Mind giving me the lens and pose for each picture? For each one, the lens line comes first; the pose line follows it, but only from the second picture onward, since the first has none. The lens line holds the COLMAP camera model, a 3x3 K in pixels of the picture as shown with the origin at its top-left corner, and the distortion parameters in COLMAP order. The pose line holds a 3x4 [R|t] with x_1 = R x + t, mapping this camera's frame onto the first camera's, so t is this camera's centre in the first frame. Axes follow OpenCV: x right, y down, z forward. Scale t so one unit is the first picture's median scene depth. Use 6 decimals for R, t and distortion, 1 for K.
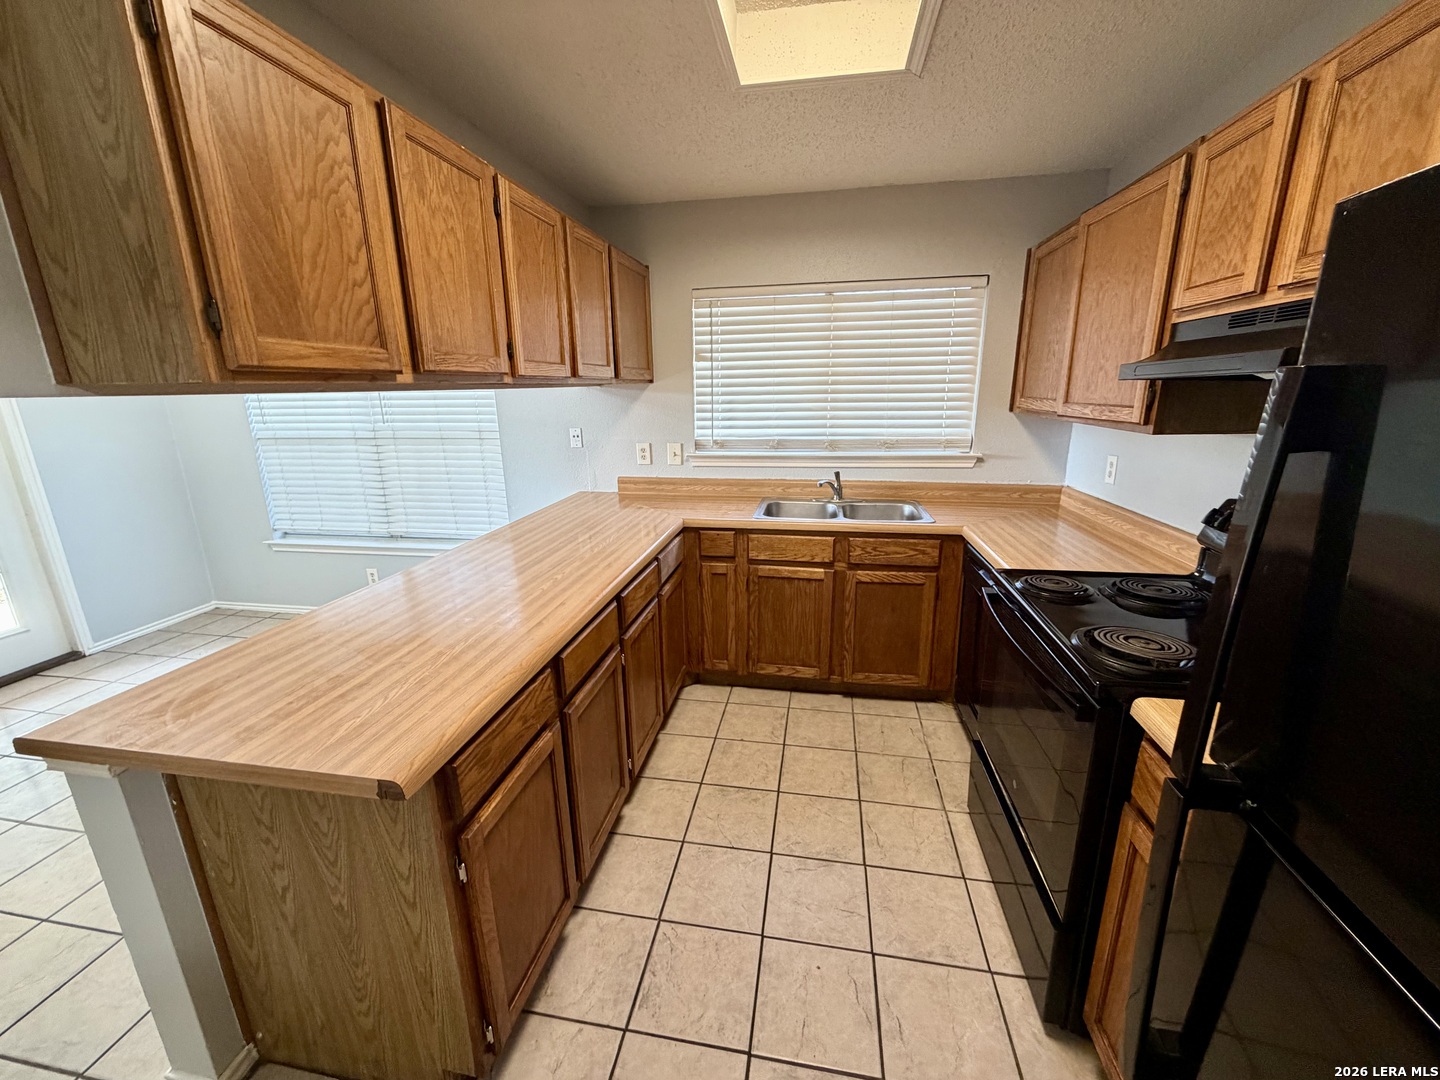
lens RADIAL K [[577.6, 0, 717.6], [0, 577.6, 540.7], [0, 0, 1]] dist [0.001190, 0.000072]
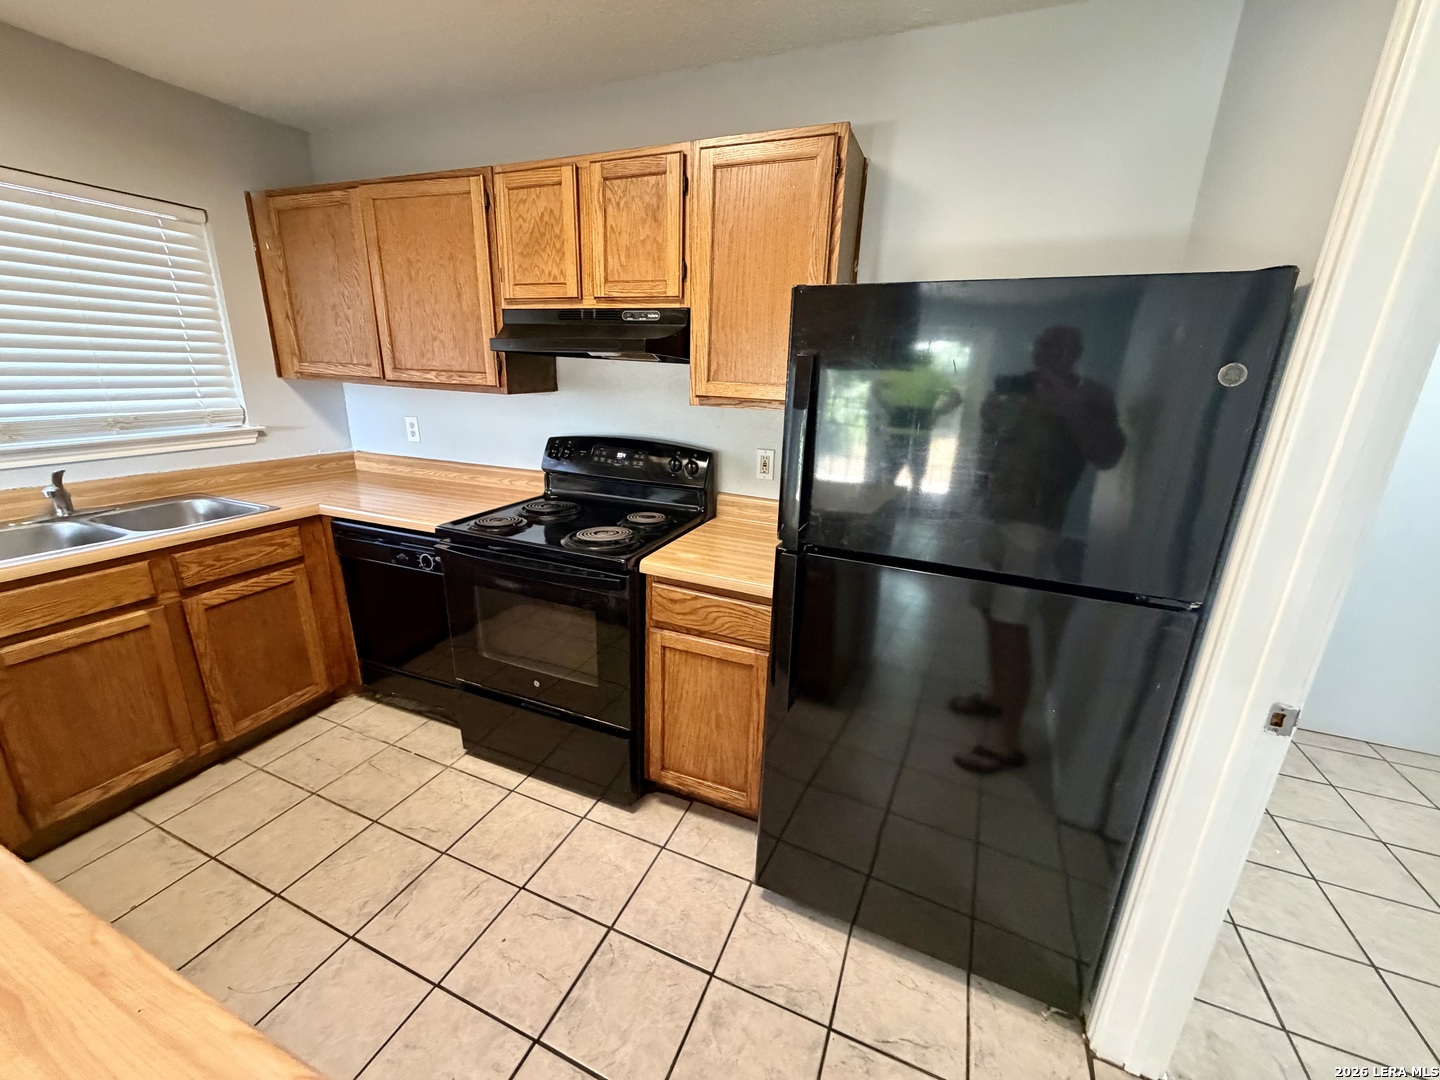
lens RADIAL K [[577.6, 0, 718.0], [0, 577.6, 540.6], [0, 0, 1]] dist [0.001190, 0.000072]
pose [[0.213805, -0.264498, 0.940387, -0.299905], [0.214155, 0.951921, 0.219053, -0.034557], [-0.953113, 0.154554, 0.260169, 0.167521]]
